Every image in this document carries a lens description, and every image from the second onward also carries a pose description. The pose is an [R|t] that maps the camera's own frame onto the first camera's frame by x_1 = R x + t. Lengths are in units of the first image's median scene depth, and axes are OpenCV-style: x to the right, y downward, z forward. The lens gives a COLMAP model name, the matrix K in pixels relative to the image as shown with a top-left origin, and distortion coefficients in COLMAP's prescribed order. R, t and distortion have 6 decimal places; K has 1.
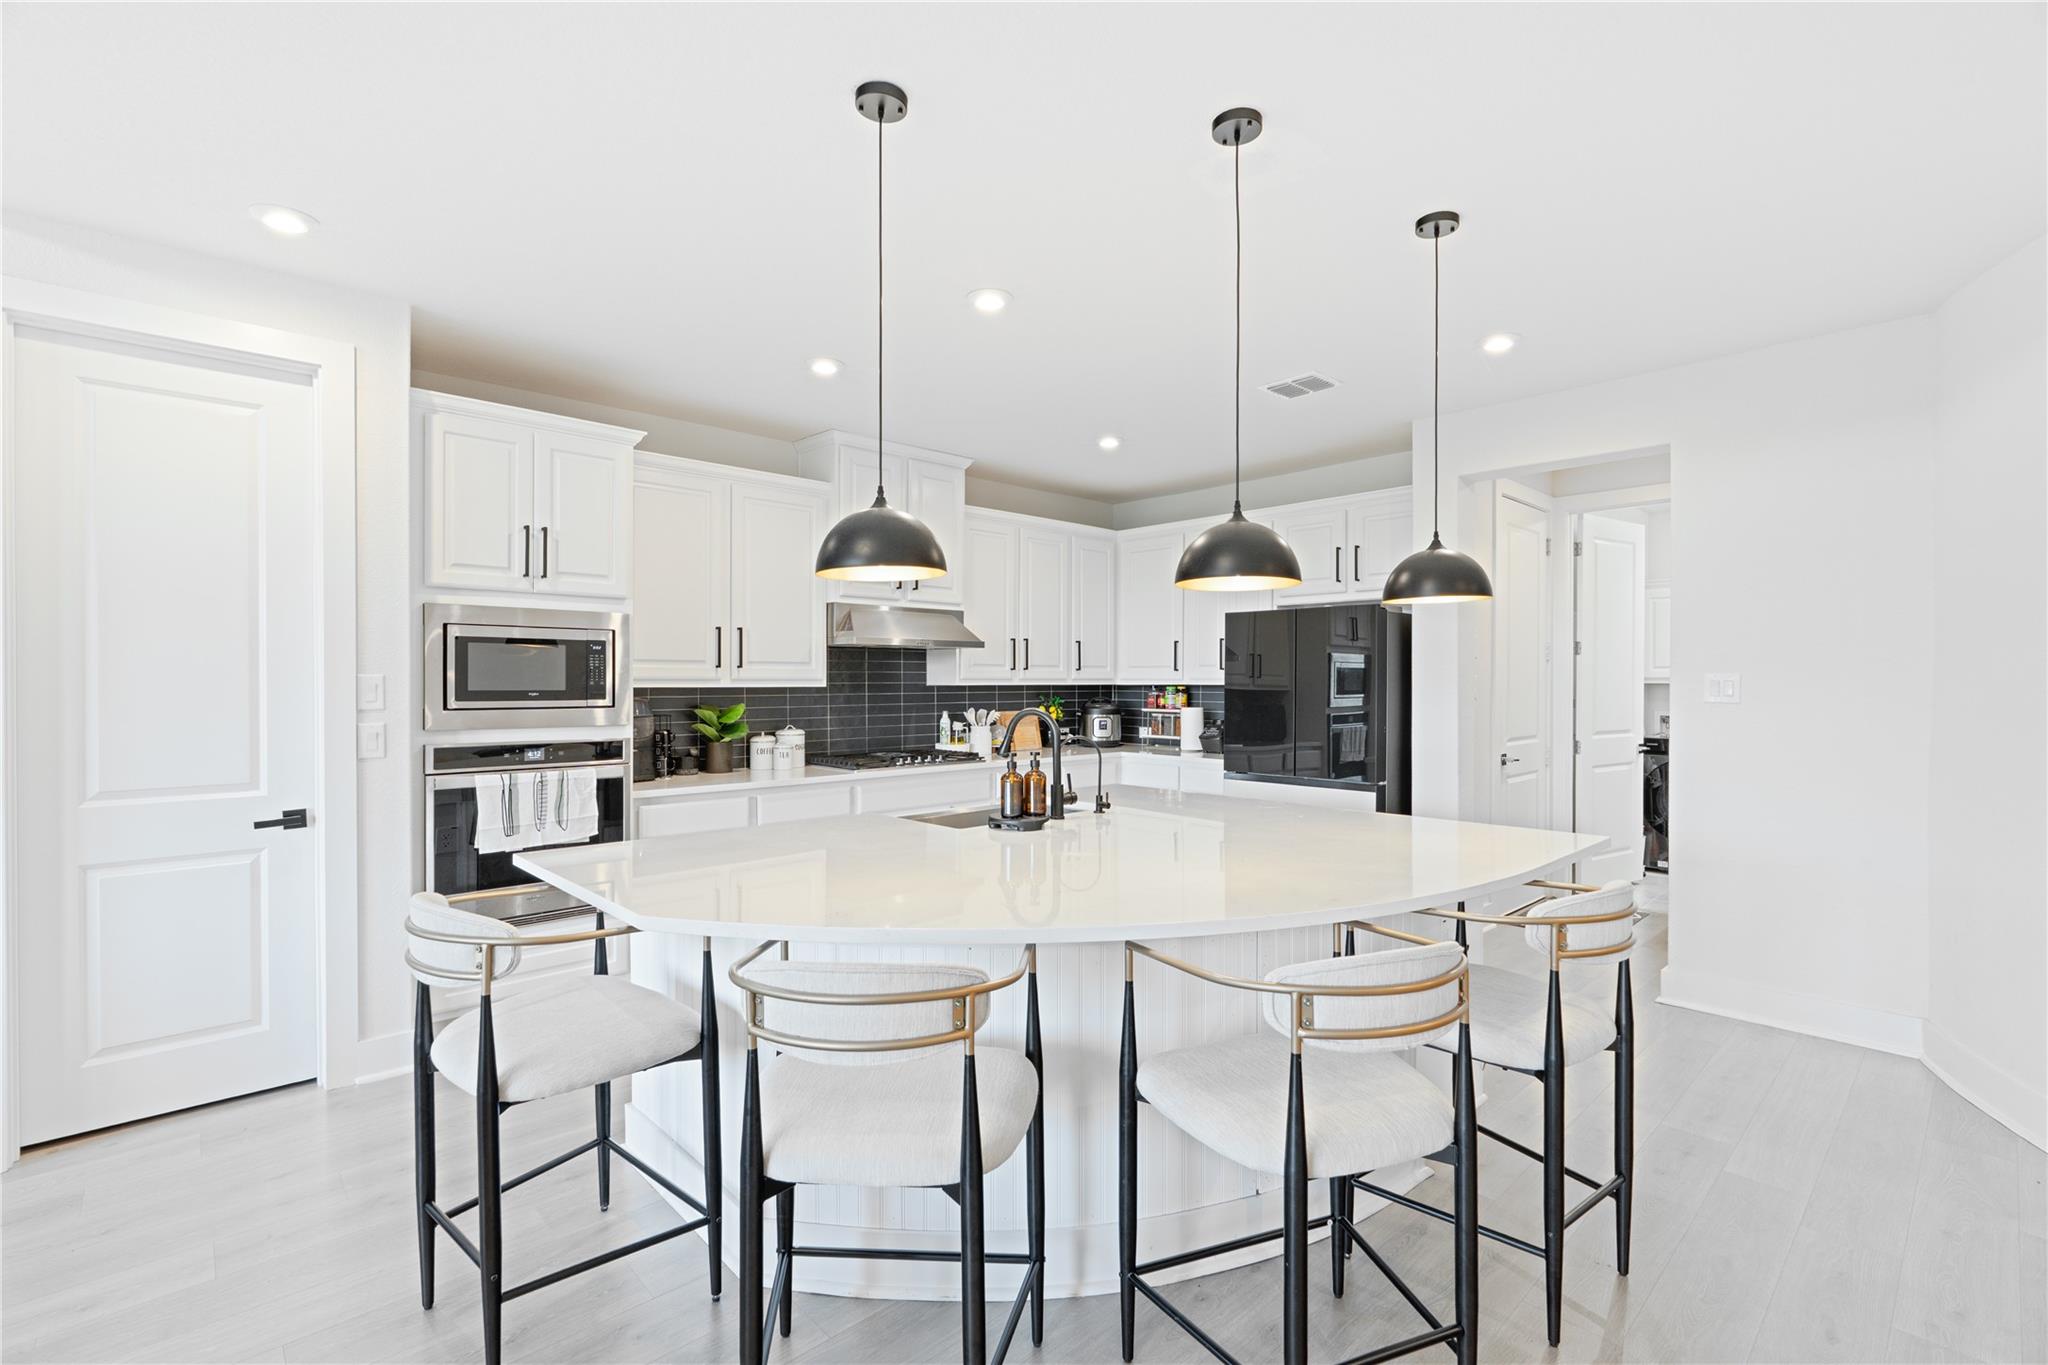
lens RADIAL K [[924.0, 0, 1024.0], [0, 924.0, 682.5], [0, 0, 1]] dist [0.000852, -0.000044]
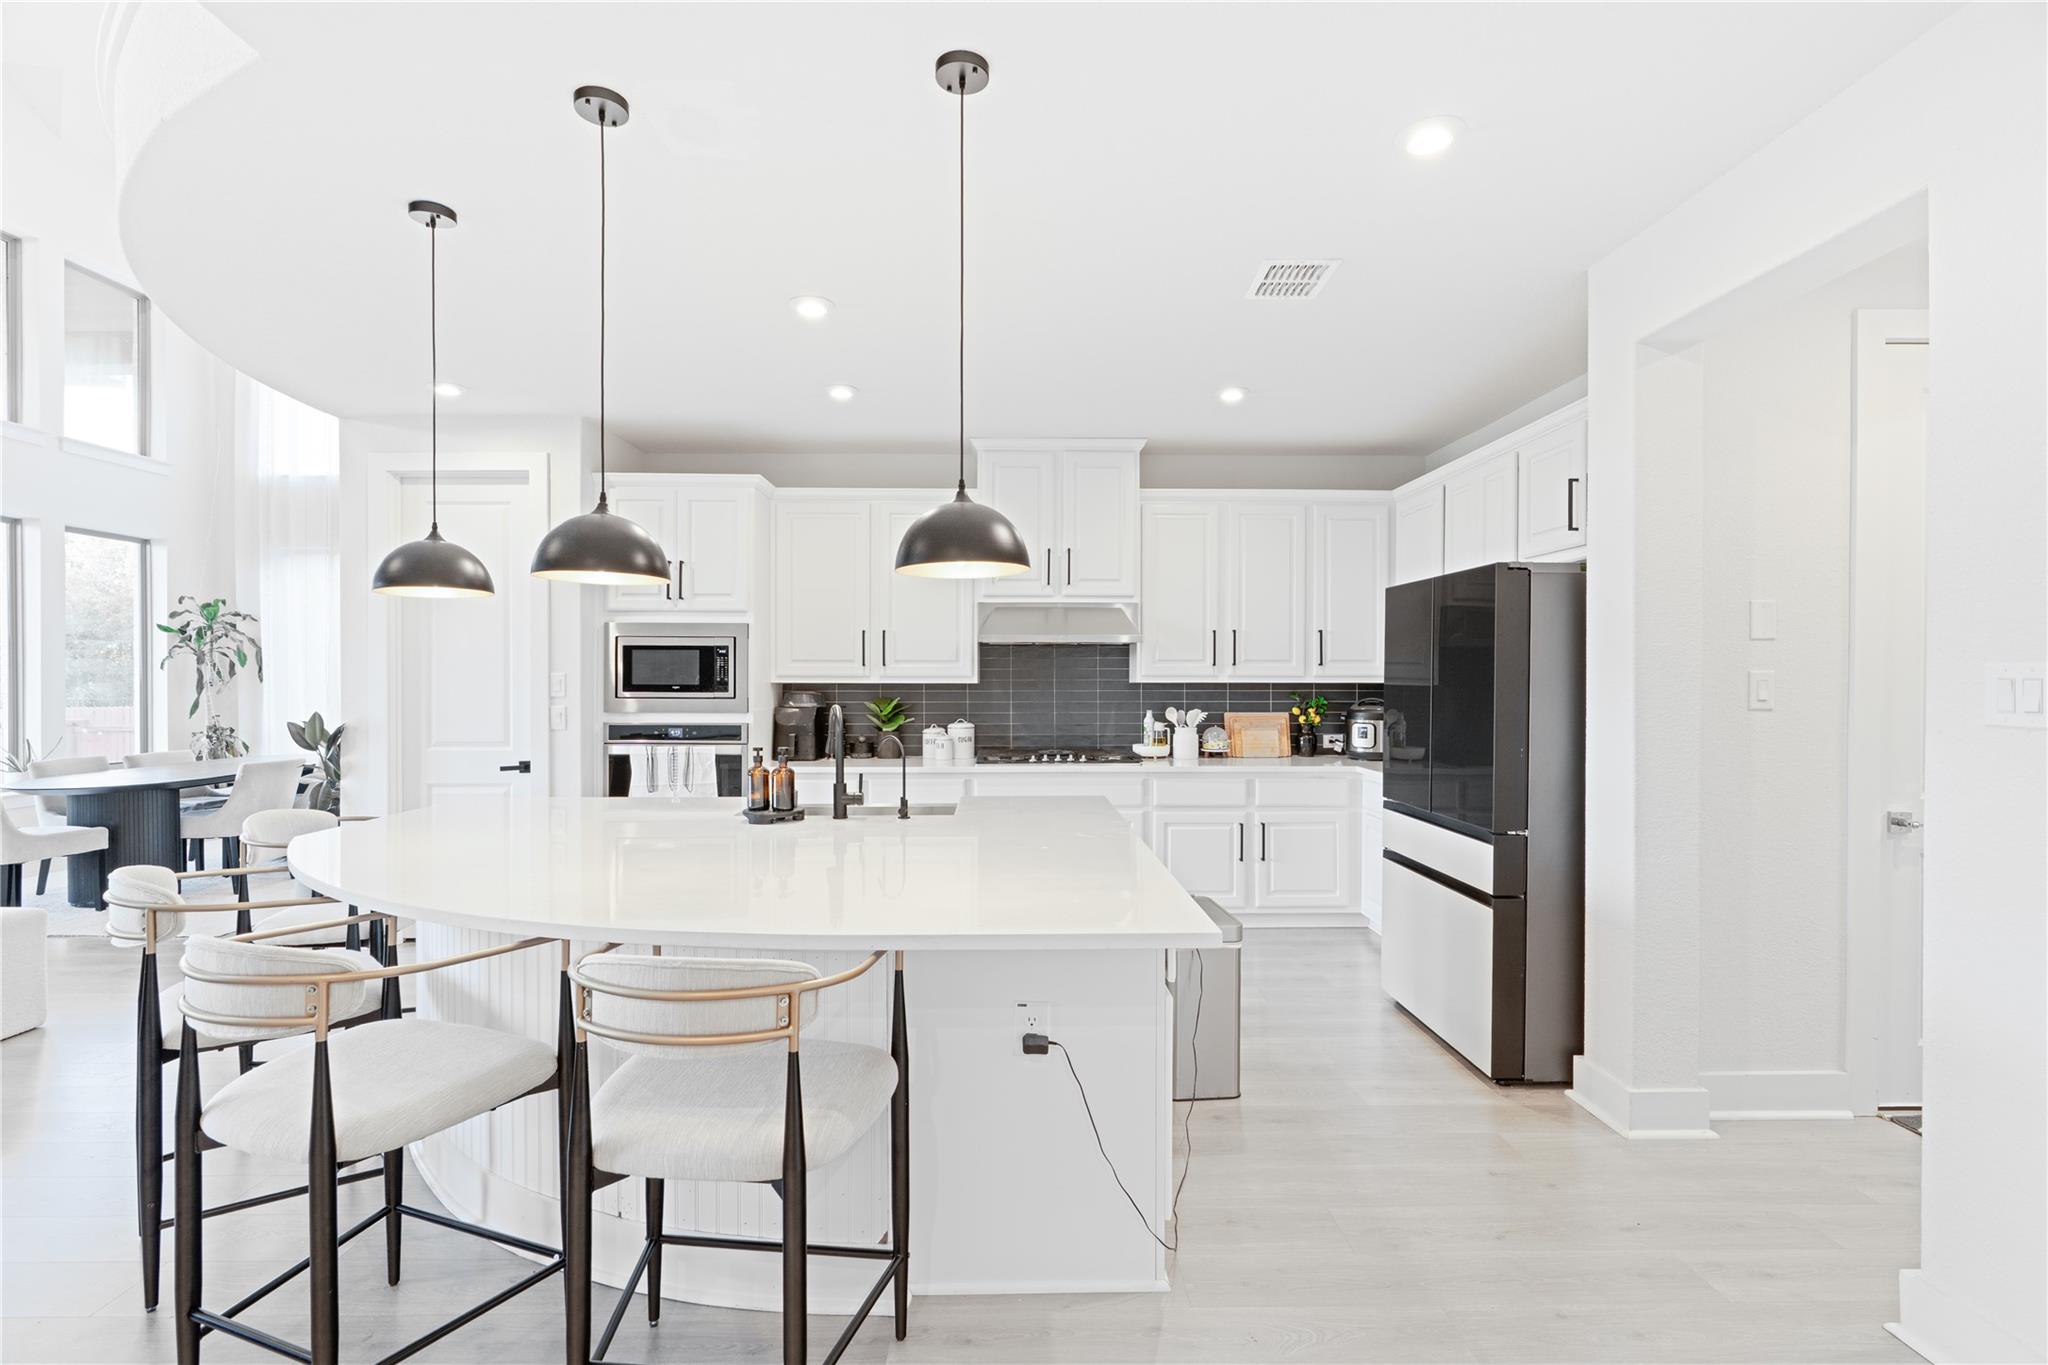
lens RADIAL K [[916.6, 0, 1024.0], [0, 916.6, 682.5], [0, 0, 1]] dist [-0.002369, -0.000186]
pose [[0.742598, 0.003950, -0.669726, 0.530138], [-0.001993, 0.999991, 0.003688, -0.000247], [0.669734, -0.001403, 0.742599, 0.263476]]
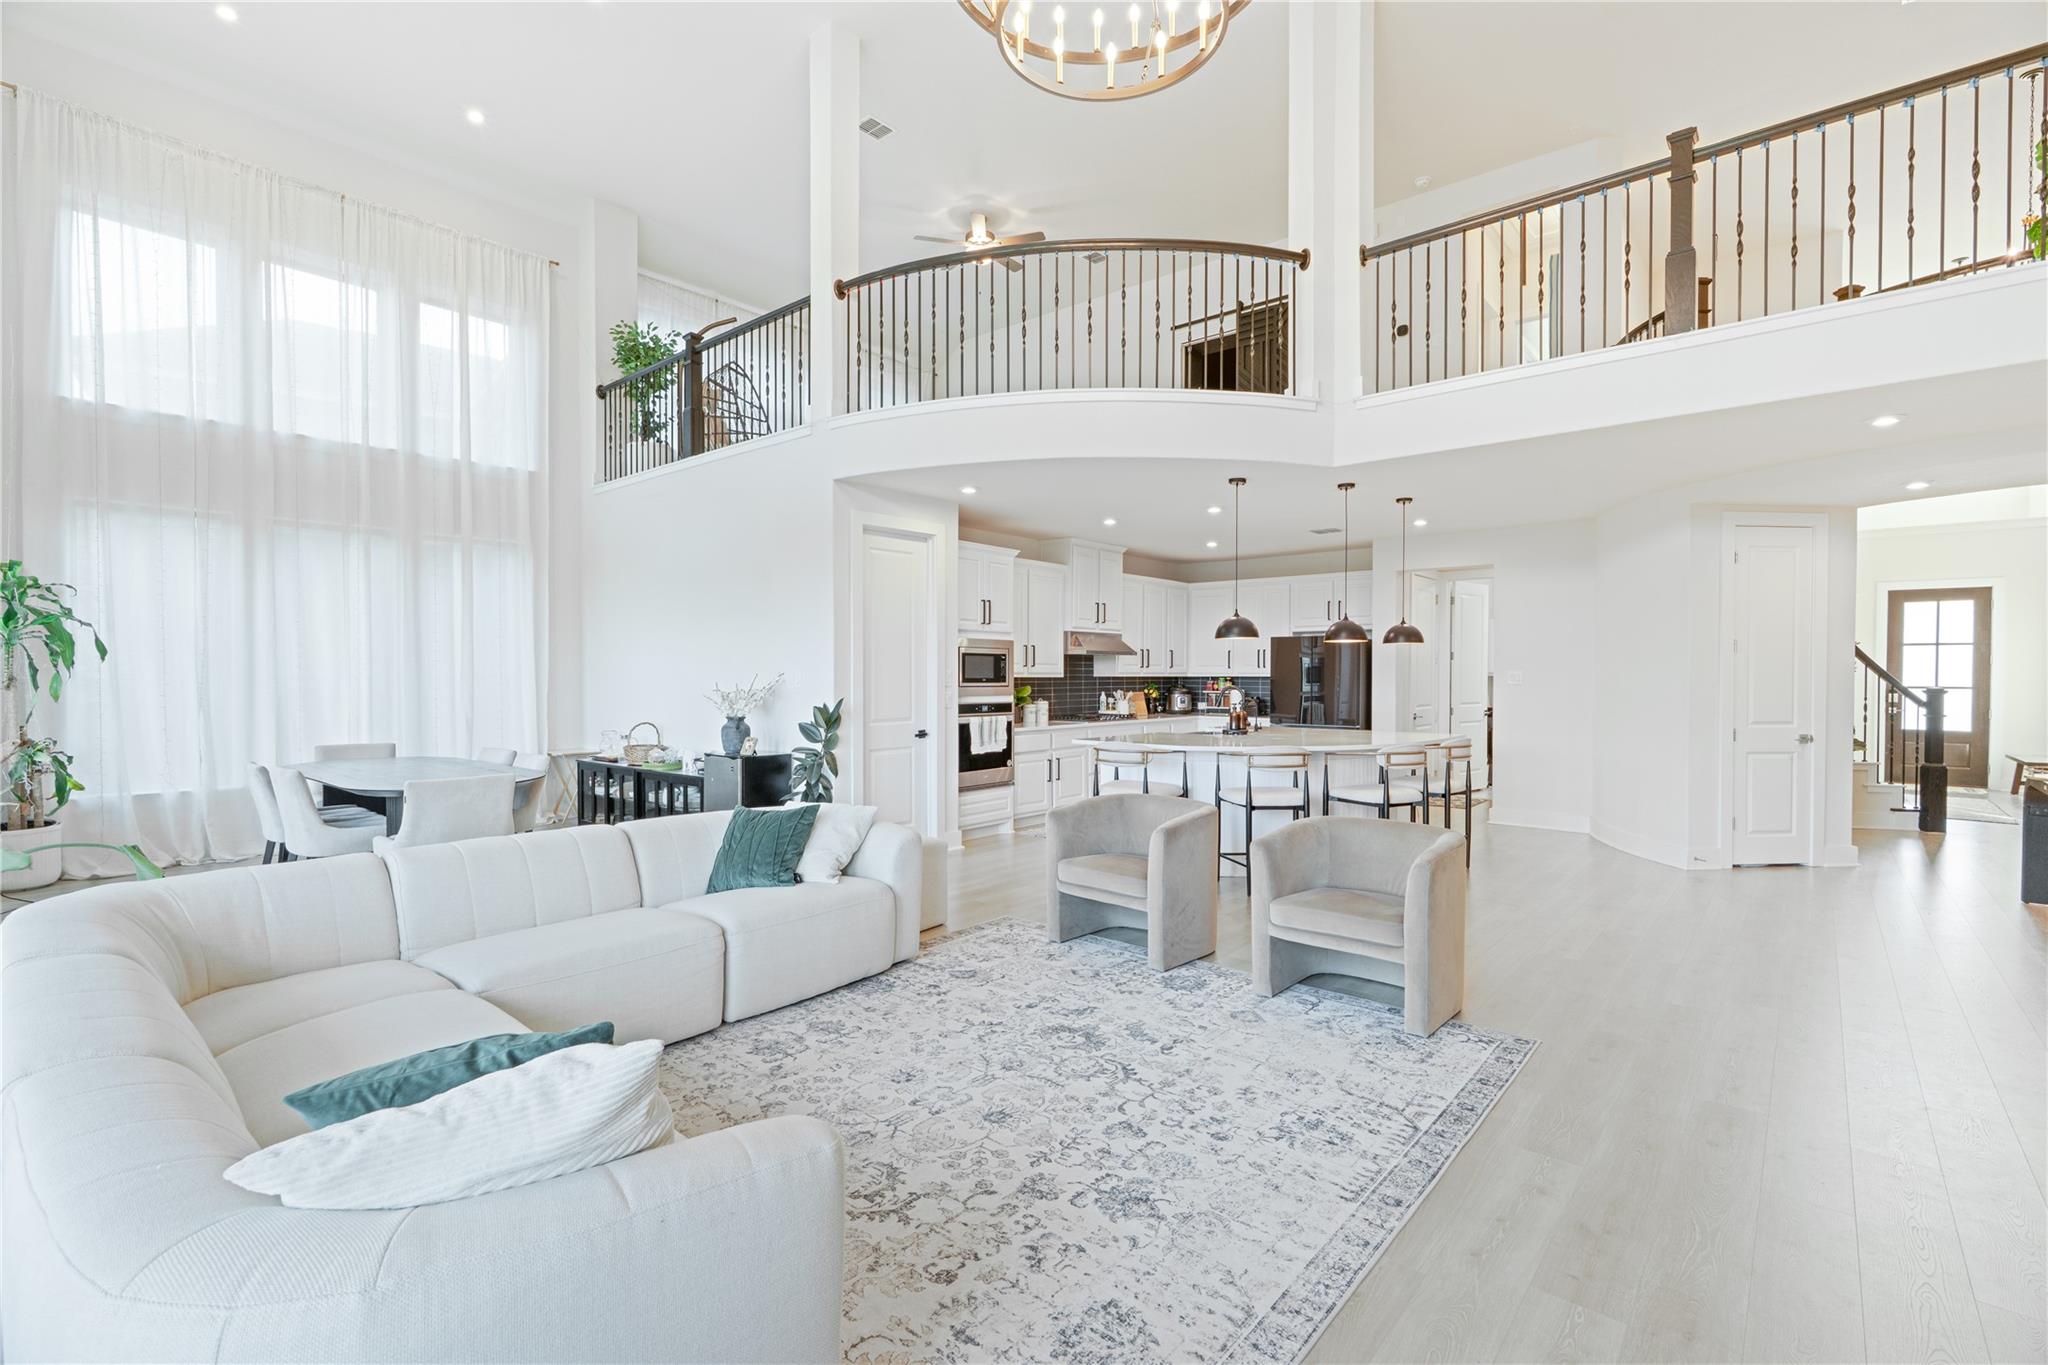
lens RADIAL K [[916.6, 0, 1024.0], [0, 916.6, 682.5], [0, 0, 1]] dist [-0.002369, -0.000186]
pose [[0.994440, 0.000638, 0.105300, -0.487162], [-0.001434, 0.999971, 0.007485, 0.002051], [-0.105292, -0.007595, 0.994412, -0.799420]]
